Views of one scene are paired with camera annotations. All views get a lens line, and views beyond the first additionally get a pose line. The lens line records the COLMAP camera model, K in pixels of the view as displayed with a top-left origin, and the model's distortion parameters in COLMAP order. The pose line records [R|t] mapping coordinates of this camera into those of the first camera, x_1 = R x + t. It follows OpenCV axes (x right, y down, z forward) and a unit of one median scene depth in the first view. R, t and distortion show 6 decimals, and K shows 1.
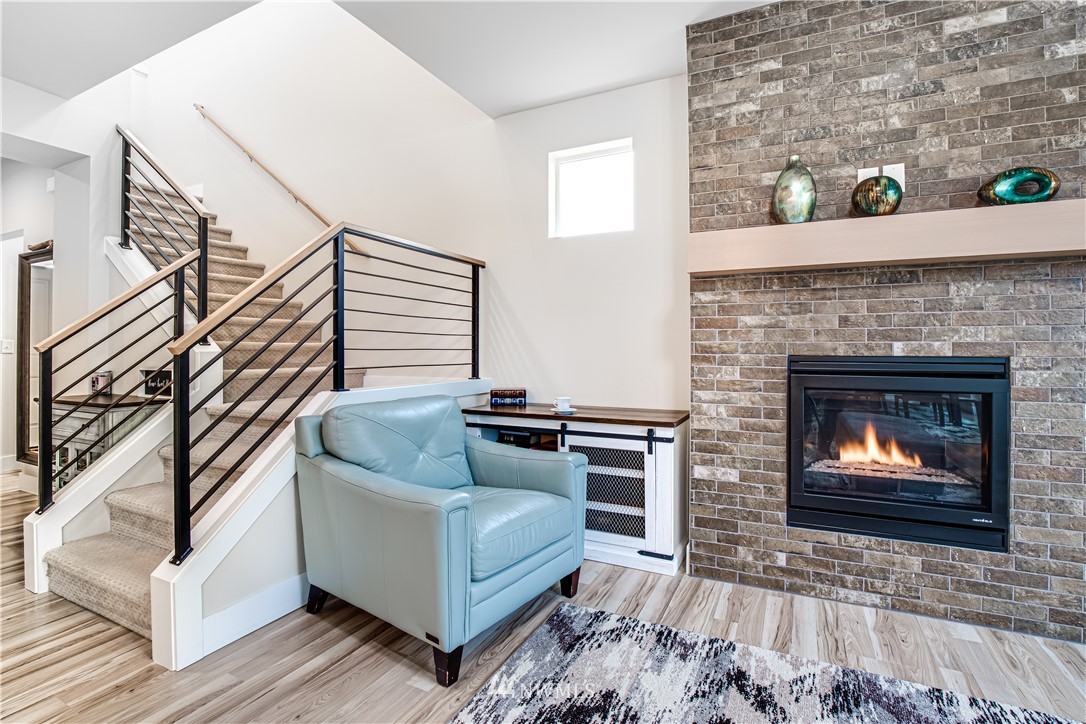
lens RADIAL K [[496.7, 0, 547.8], [0, 496.7, 351.4], [0, 0, 1]] dist [-0.028262, 0.002480]
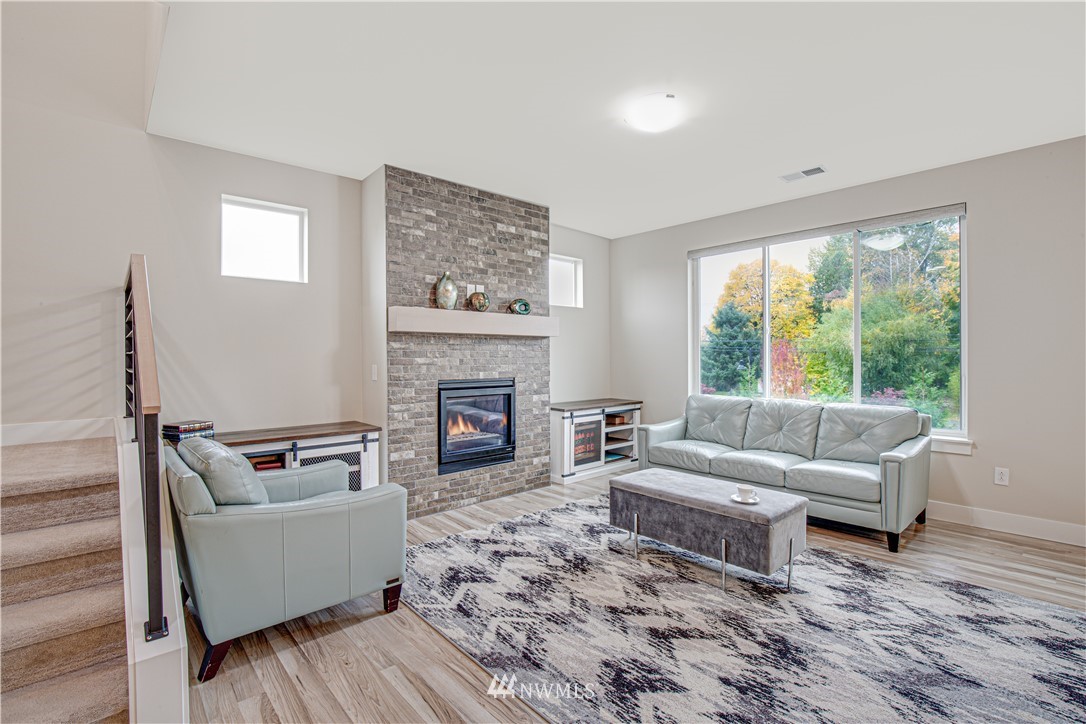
lens RADIAL K [[496.7, 0, 542.5], [0, 496.7, 361.1], [0, 0, 1]] dist [-0.028262, 0.002480]
pose [[0.383375, -0.015371, 0.923465, -1.028993], [-0.001178, 0.999853, 0.017132, -0.093345], [-0.923592, -0.007656, 0.383300, -0.037670]]
